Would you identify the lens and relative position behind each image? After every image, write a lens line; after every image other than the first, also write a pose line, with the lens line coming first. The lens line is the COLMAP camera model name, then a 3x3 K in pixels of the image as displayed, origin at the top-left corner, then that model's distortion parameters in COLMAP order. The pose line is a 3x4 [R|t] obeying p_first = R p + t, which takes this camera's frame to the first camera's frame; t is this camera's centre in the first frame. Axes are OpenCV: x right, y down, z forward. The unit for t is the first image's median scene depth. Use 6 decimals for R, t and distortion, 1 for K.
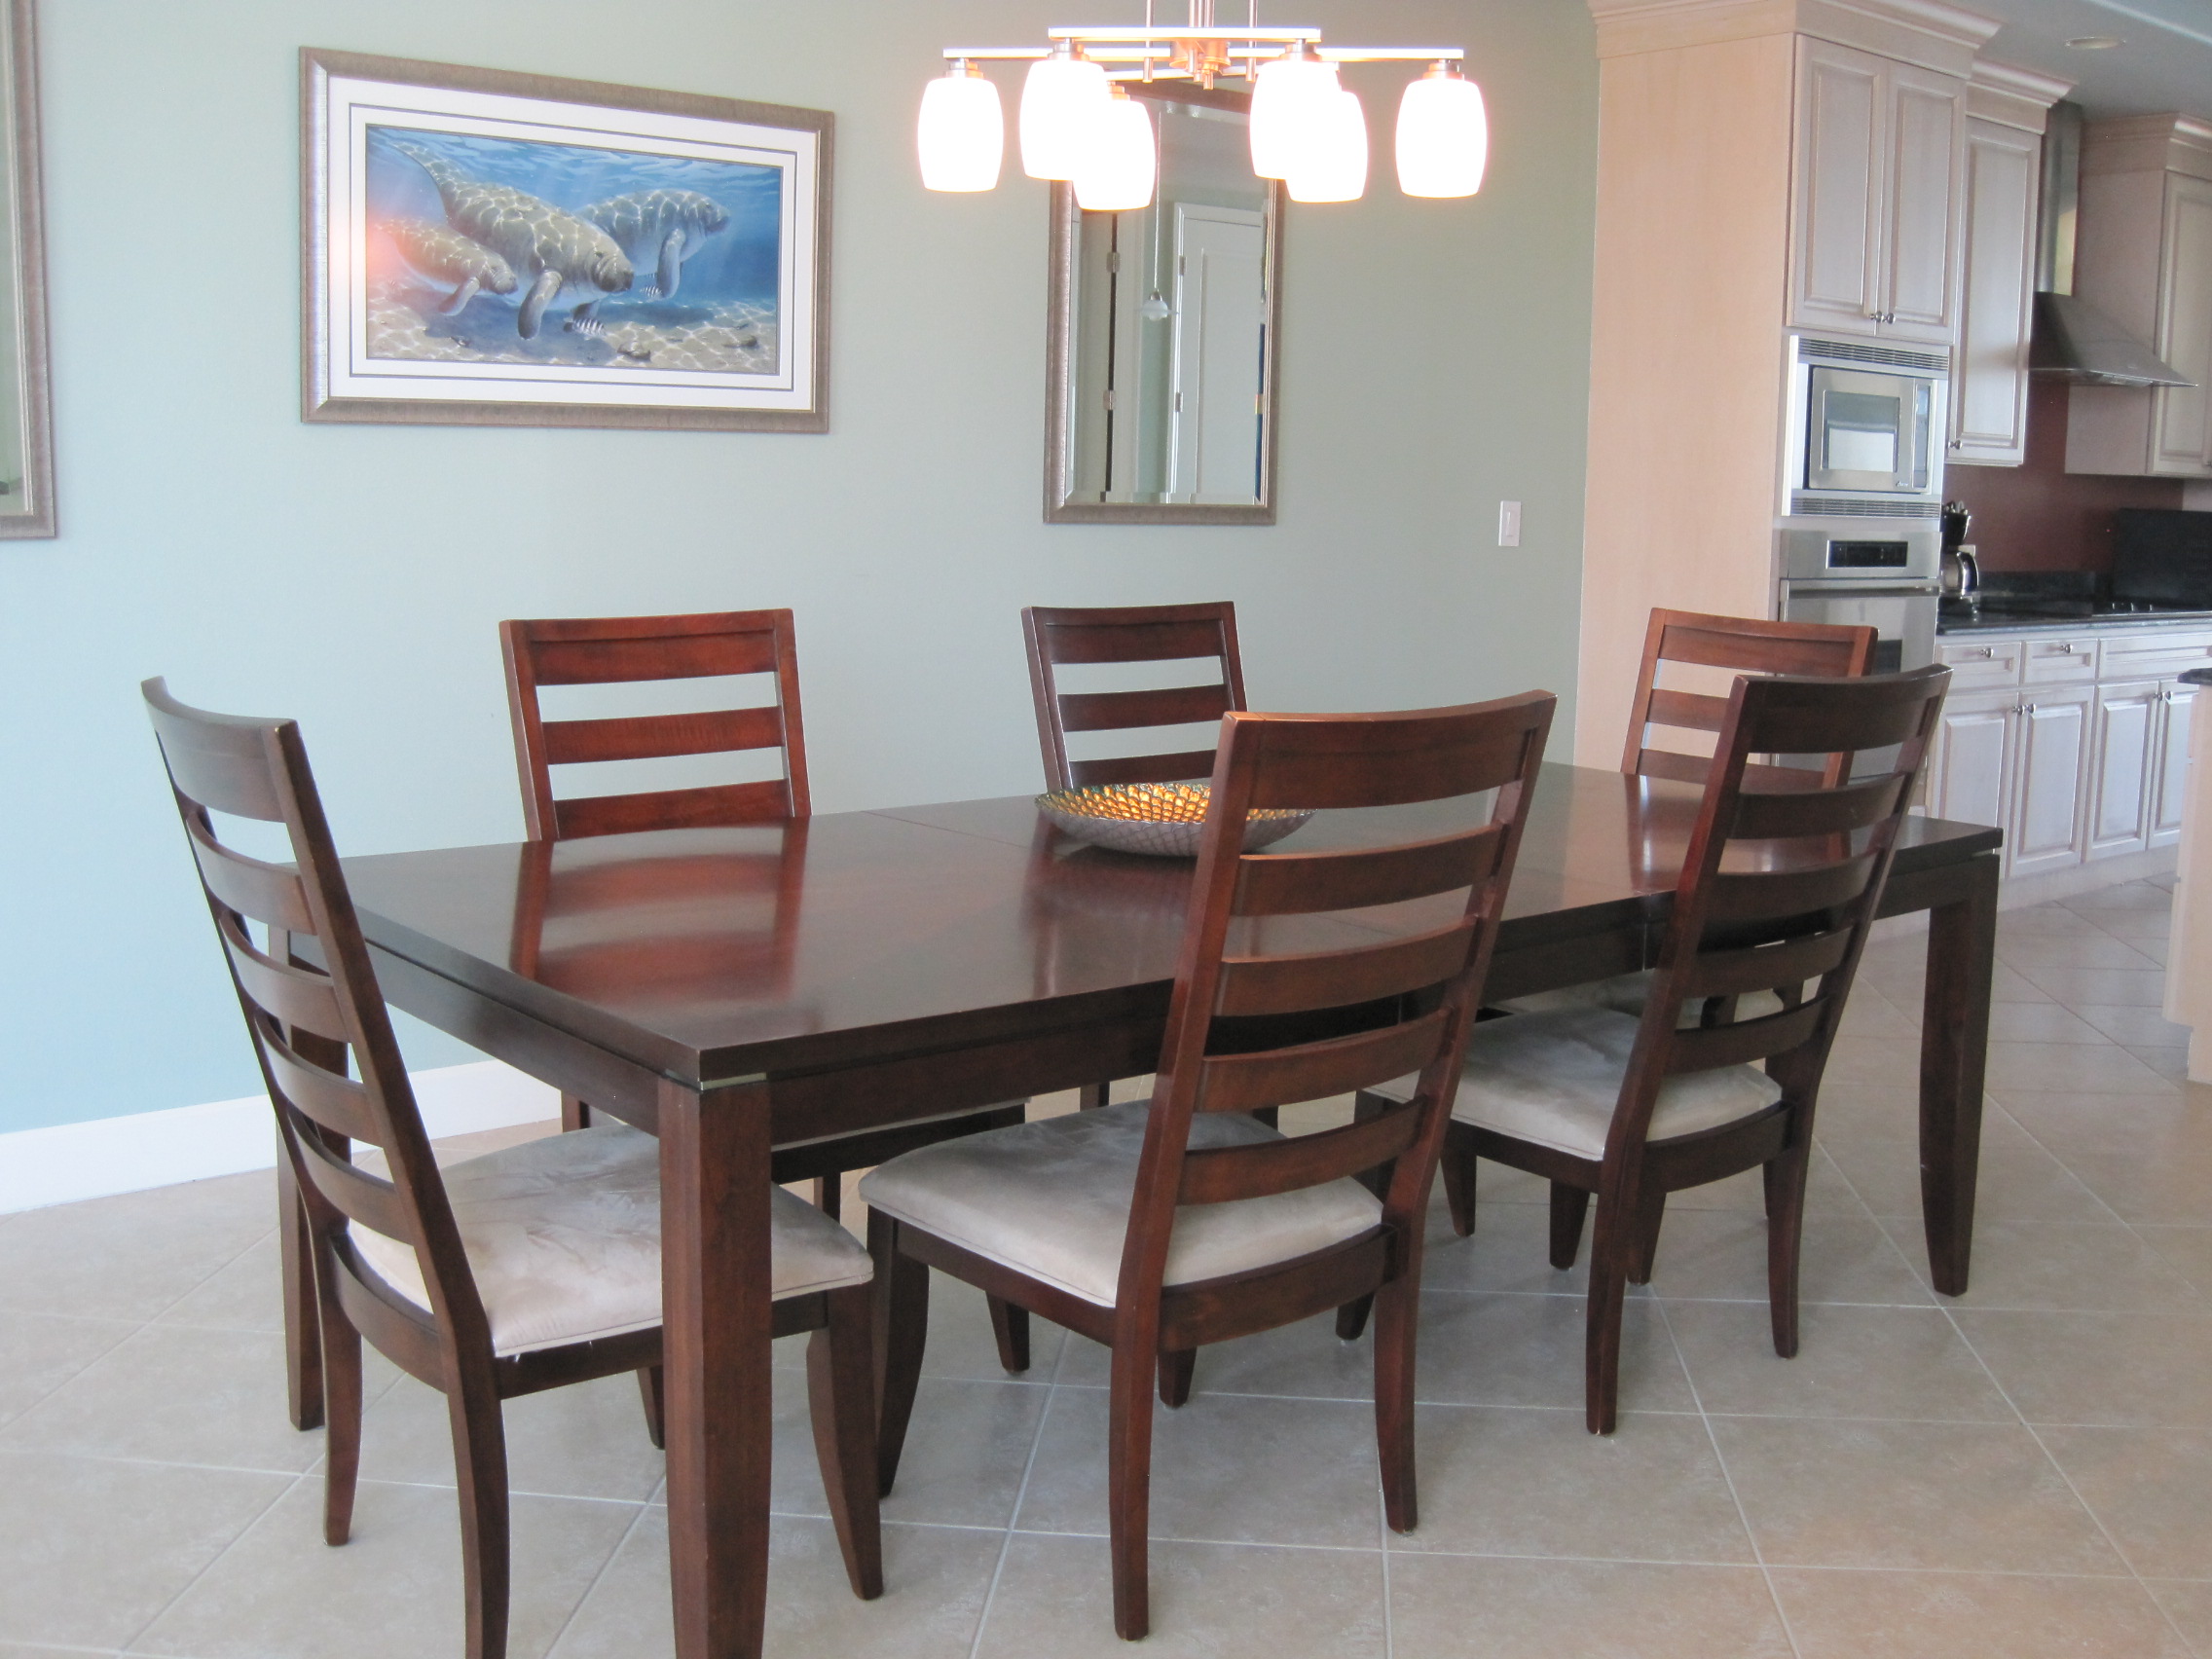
lens RADIAL K [[2278.4, 0, 1116.4], [0, 2278.4, 833.2], [0, 0, 1]] dist [-0.186338, 0.166666]
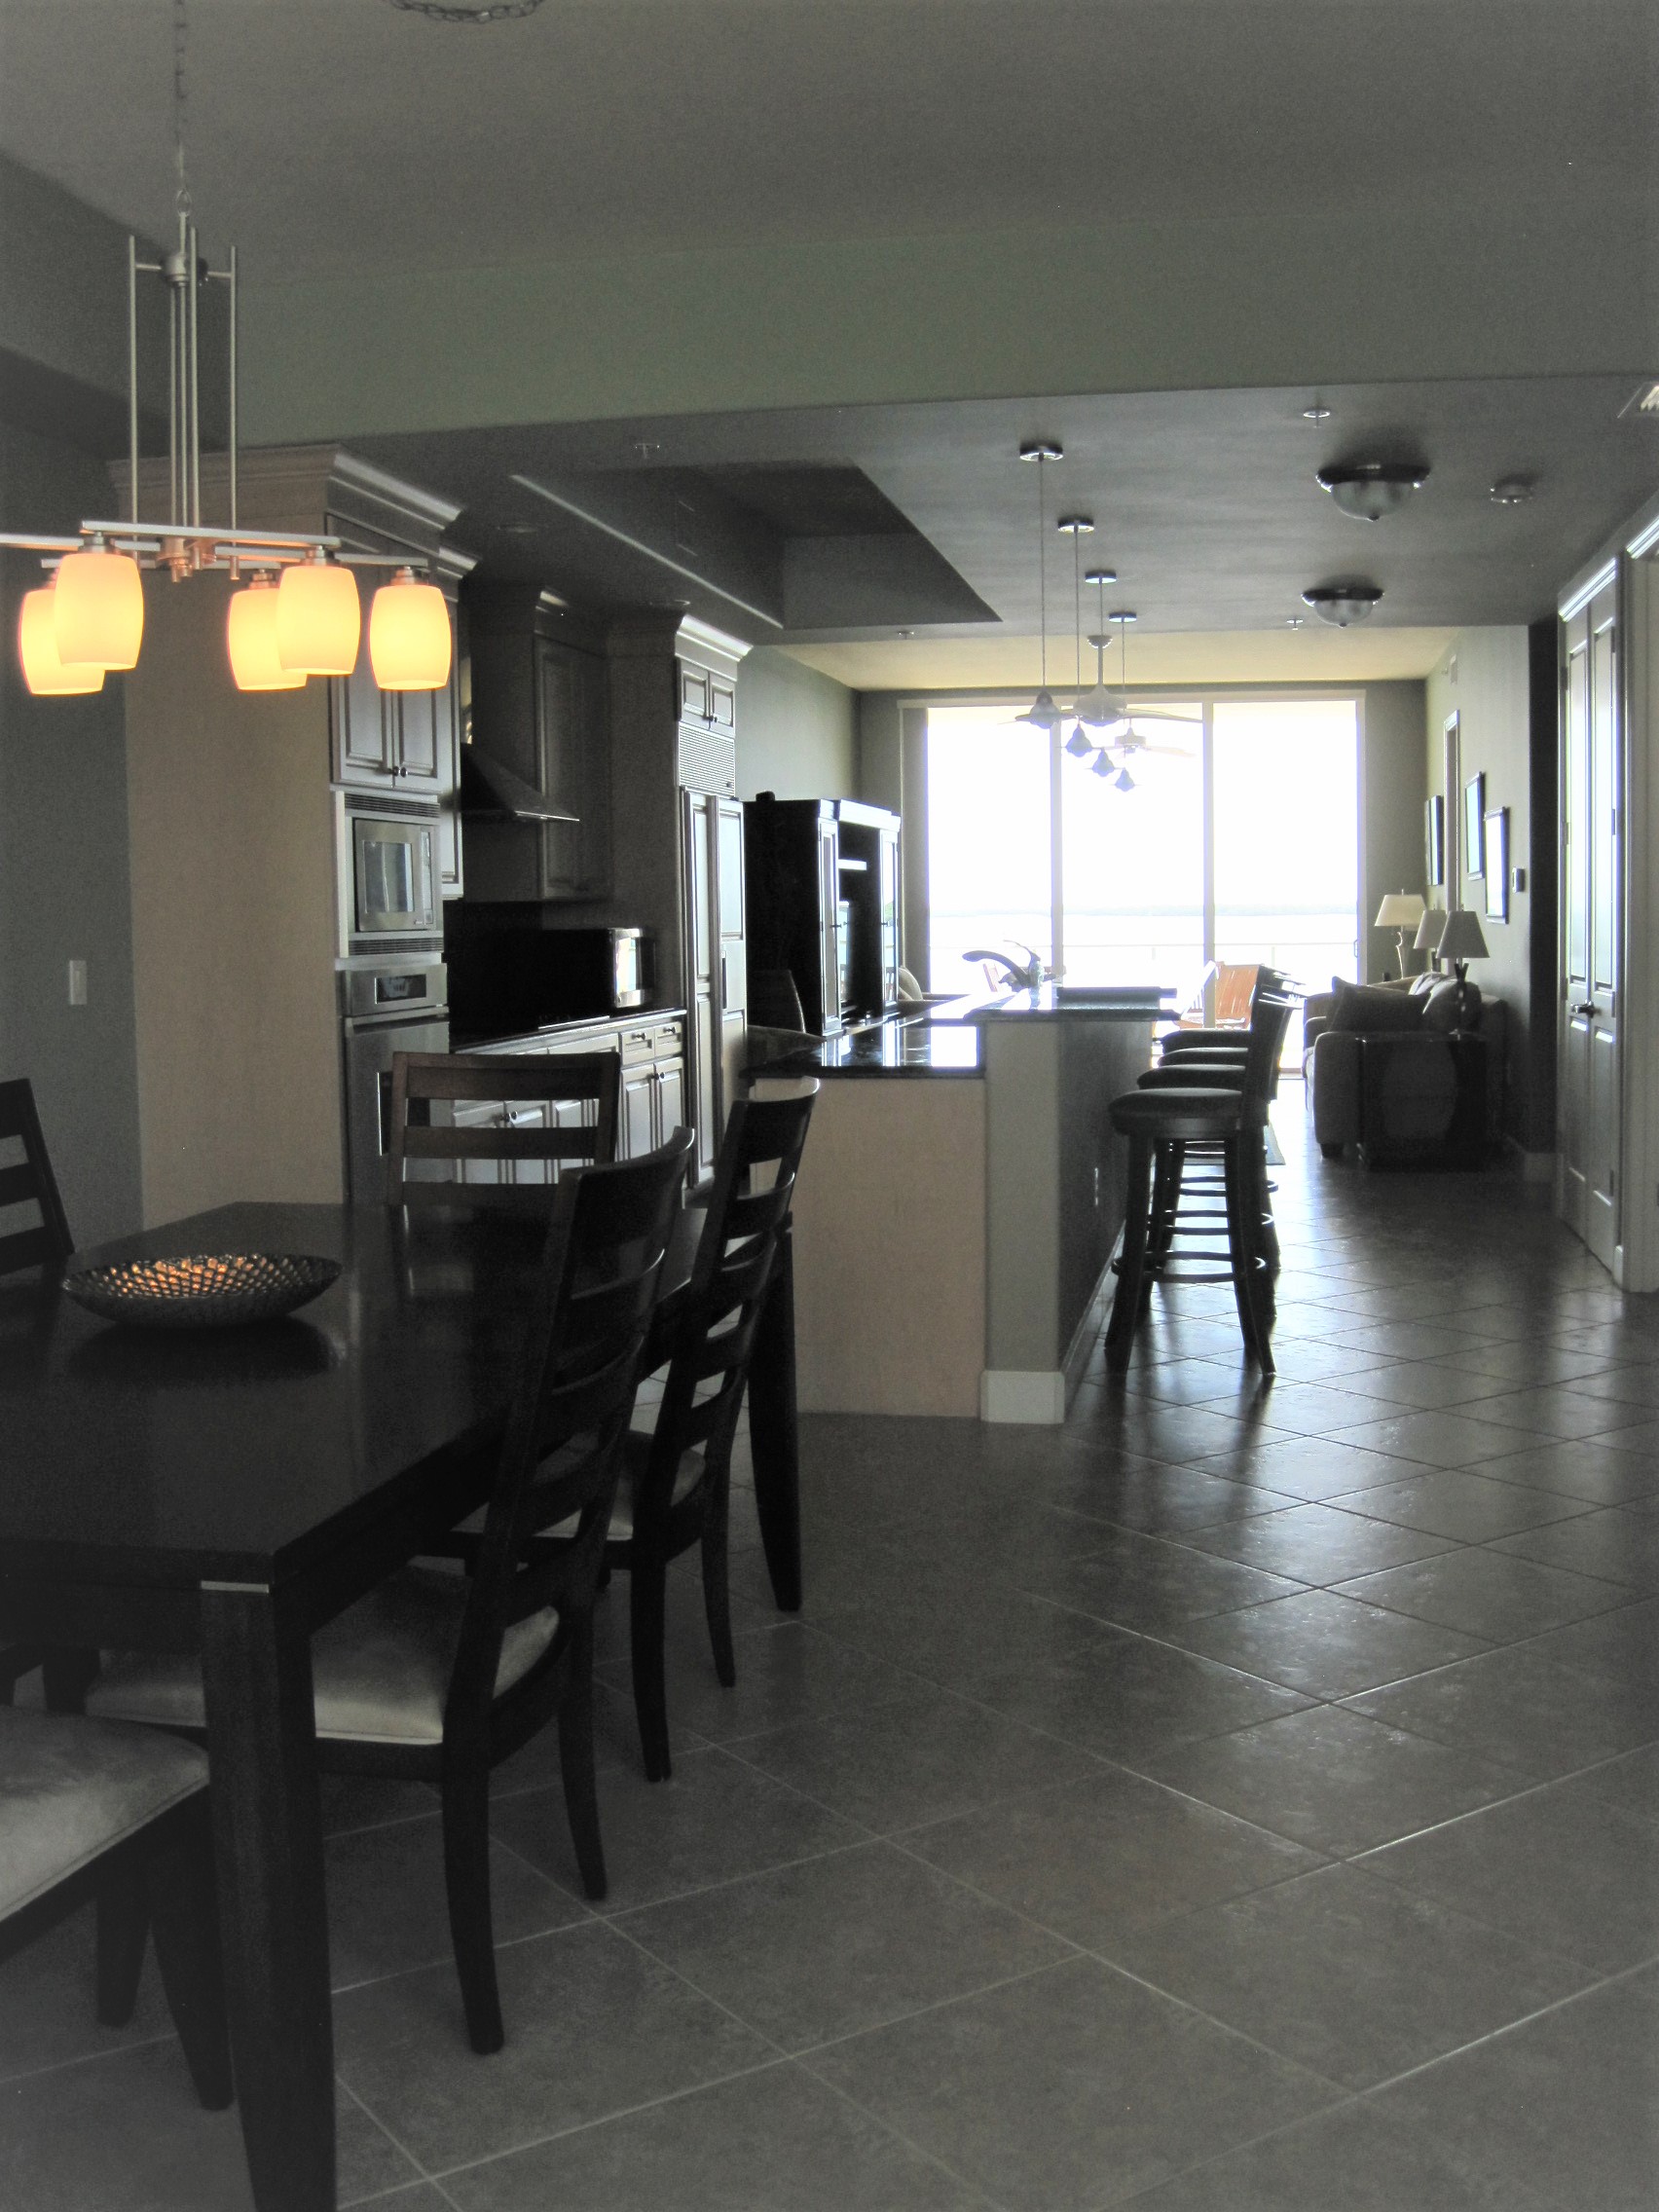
lens RADIAL K [[2278.4, 0, 829.5], [0, 2278.4, 1106.0], [0, 0, 1]] dist [-0.186338, 0.166666]
pose [[0.773101, -0.085475, 0.628497, -0.289115], [0.128834, 0.991384, -0.023648, -0.021885], [-0.621061, 0.099254, 0.777452, 0.027049]]
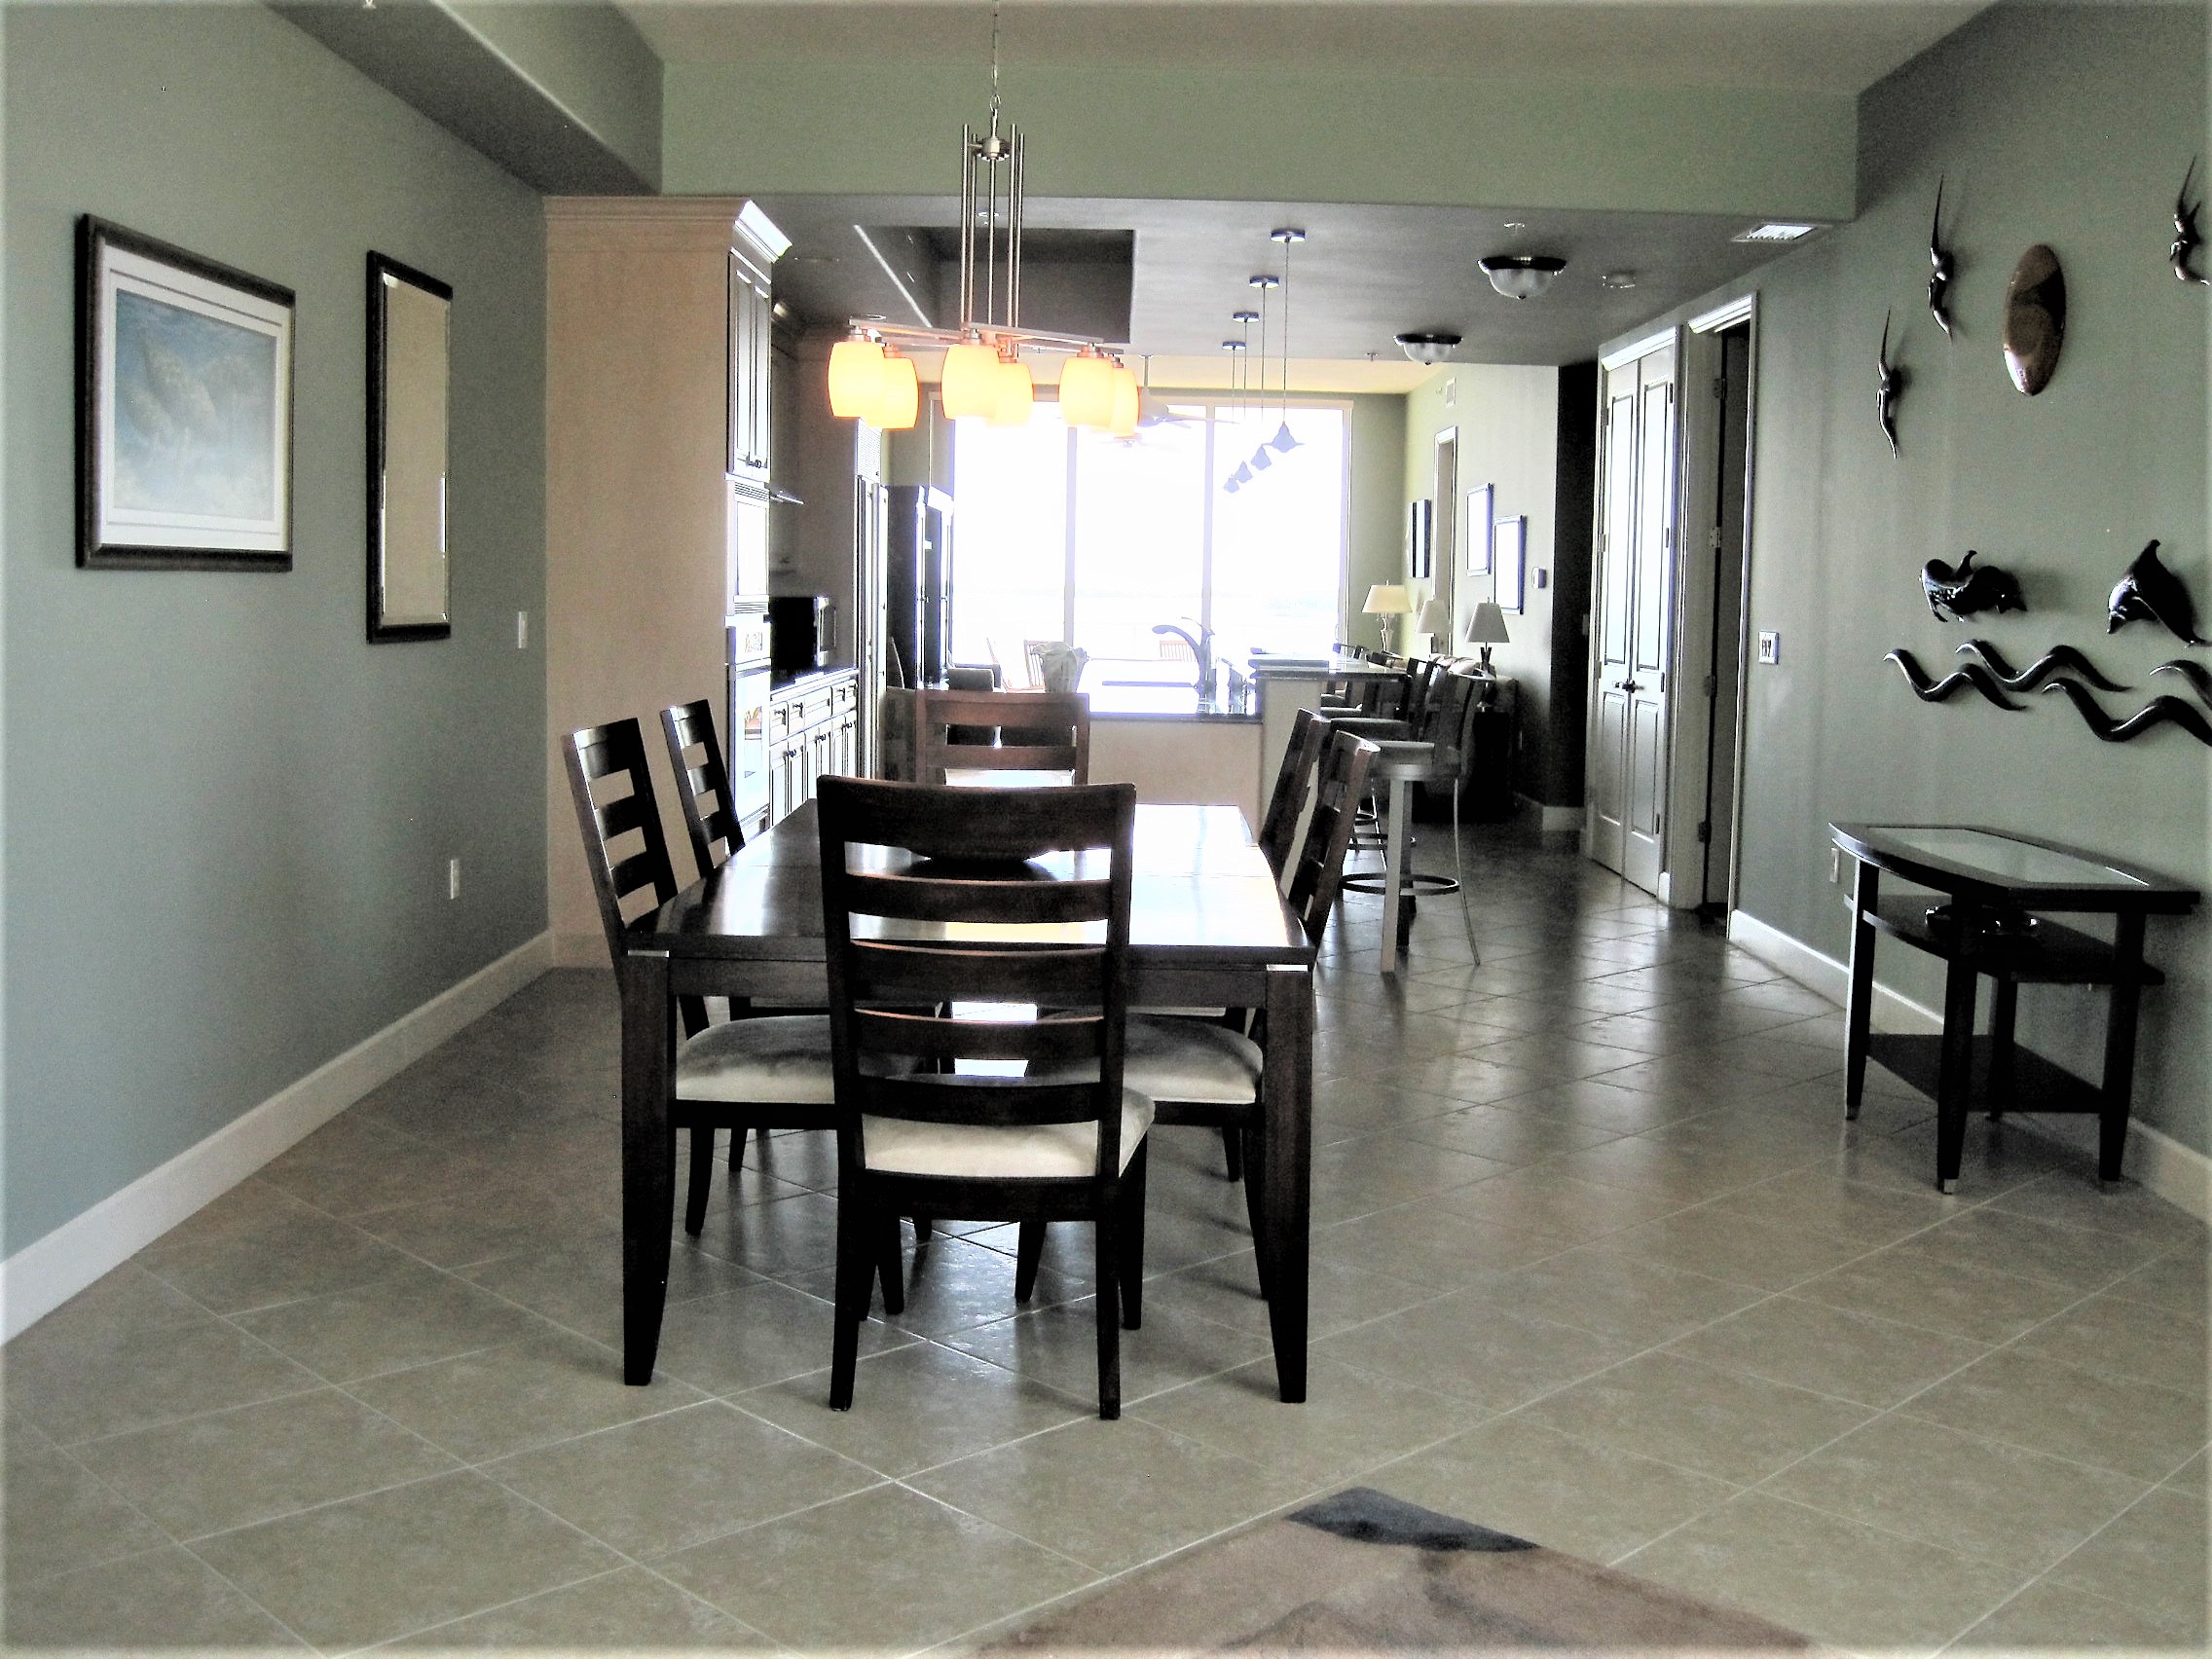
lens RADIAL K [[2278.4, 0, 1116.4], [0, 2278.4, 833.2], [0, 0, 1]] dist [-0.186338, 0.166666]
pose [[0.642377, -0.091034, 0.760963, -0.803624], [0.114732, 0.993154, 0.021958, -0.025981], [-0.757752, 0.073201, 0.648423, -0.032871]]
